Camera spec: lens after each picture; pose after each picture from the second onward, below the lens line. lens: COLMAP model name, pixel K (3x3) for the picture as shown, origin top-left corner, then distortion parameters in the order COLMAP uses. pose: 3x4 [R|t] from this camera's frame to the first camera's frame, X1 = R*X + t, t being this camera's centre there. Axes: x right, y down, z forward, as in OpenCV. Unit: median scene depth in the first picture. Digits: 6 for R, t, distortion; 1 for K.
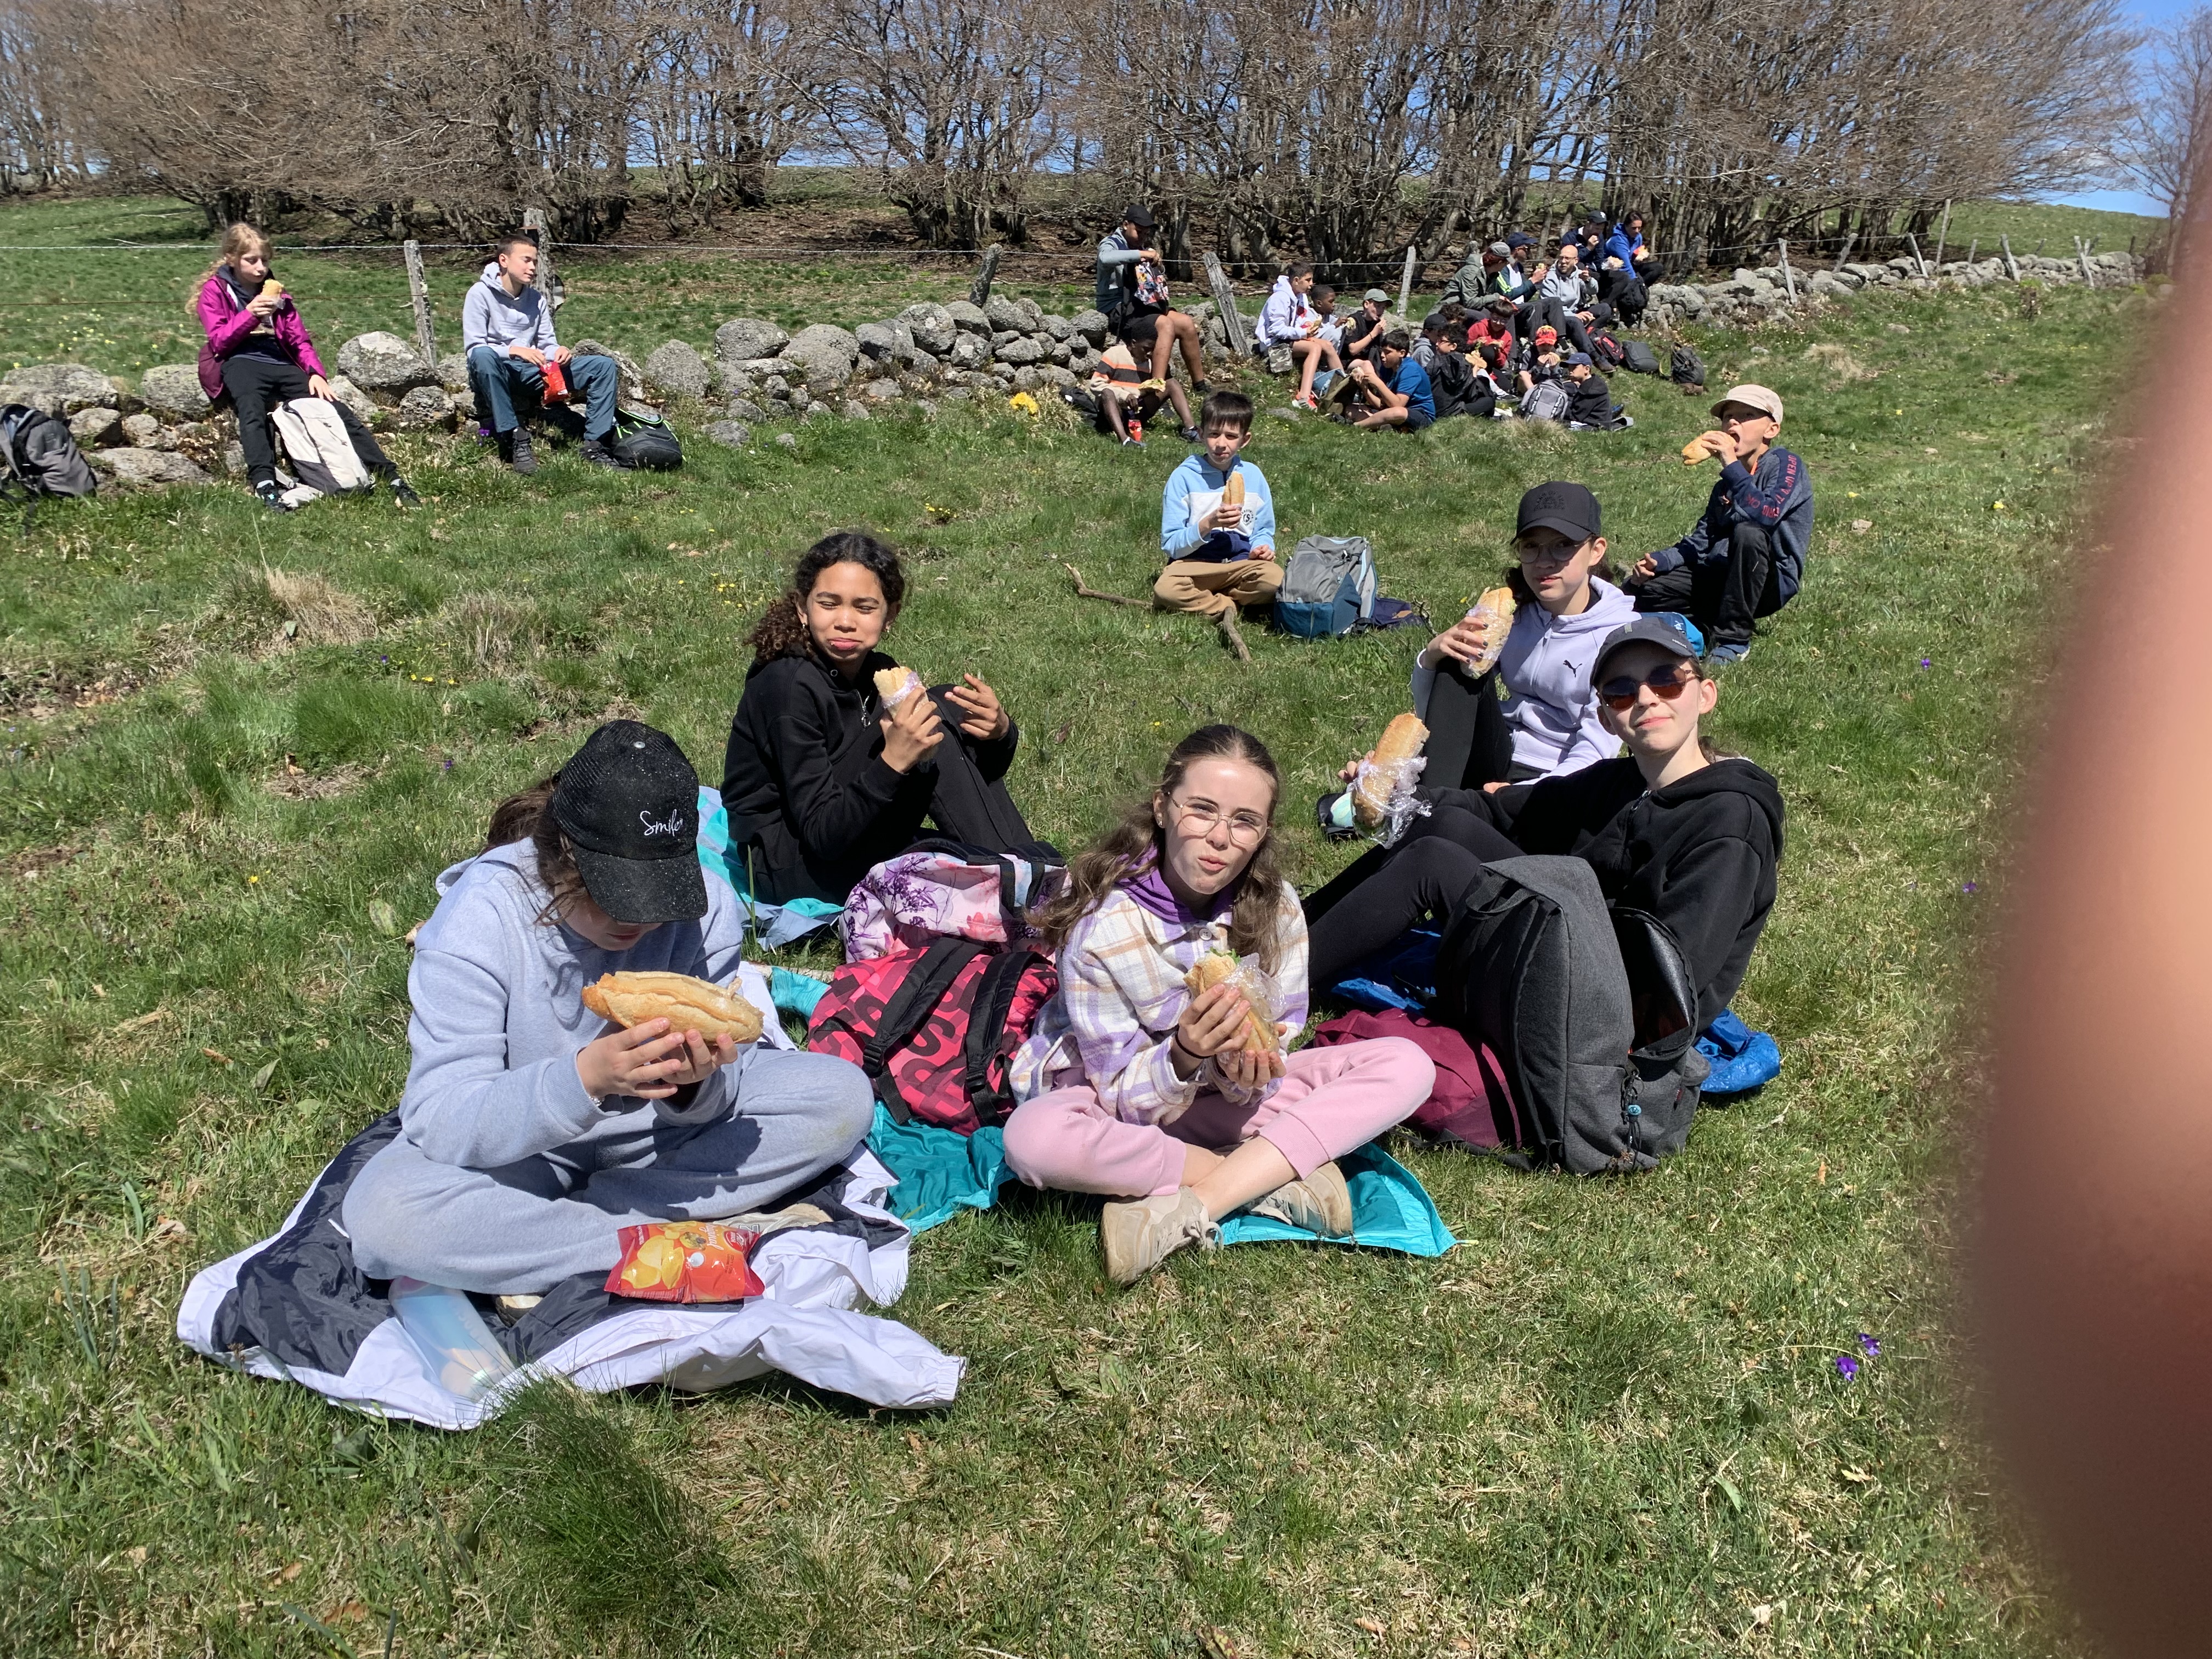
lens RADIAL K [[1789.8, 0, 1106.0], [0, 1789.8, 829.5], [0, 0, 1]] dist [0.044072, -0.101402]
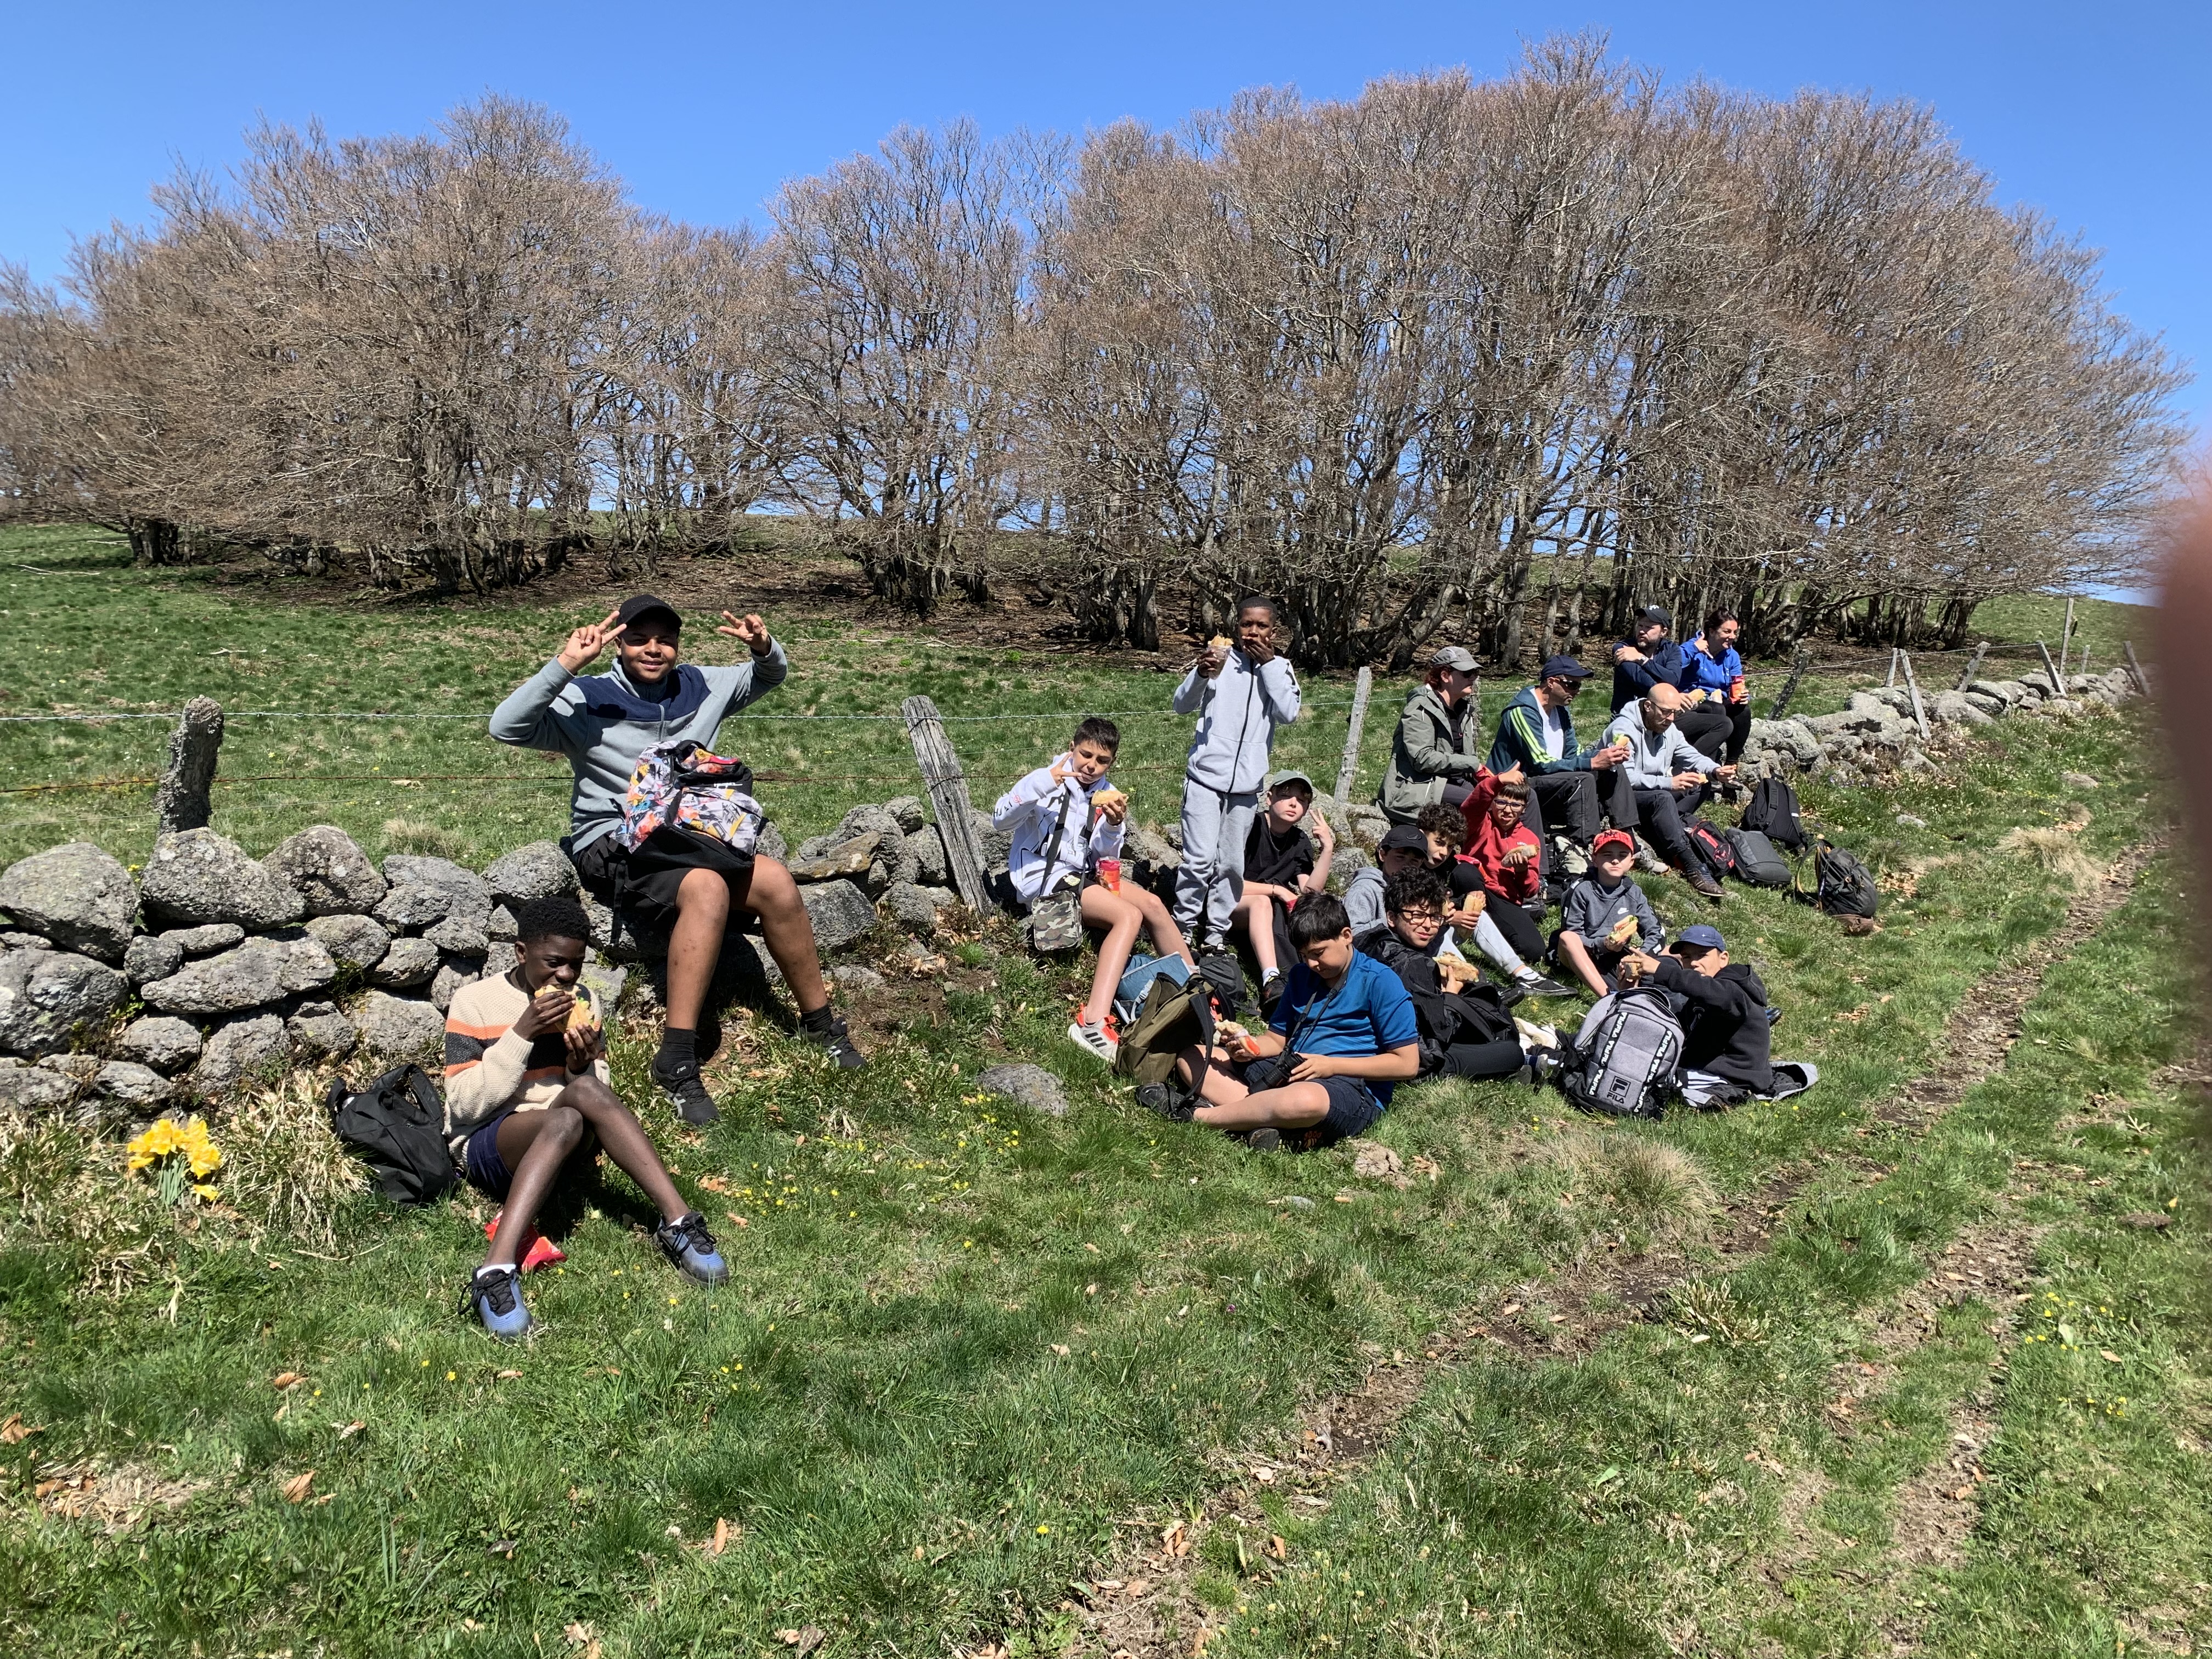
lens RADIAL K [[1913.1, 0, 1106.0], [0, 1913.1, 829.5], [0, 0, 1]] dist [0.083421, -0.270426]
pose [[0.999495, 0.030549, 0.008723, 0.027506], [-0.028252, 0.980240, -0.195784, -0.049560], [-0.014531, 0.195439, 0.980608, 0.133875]]
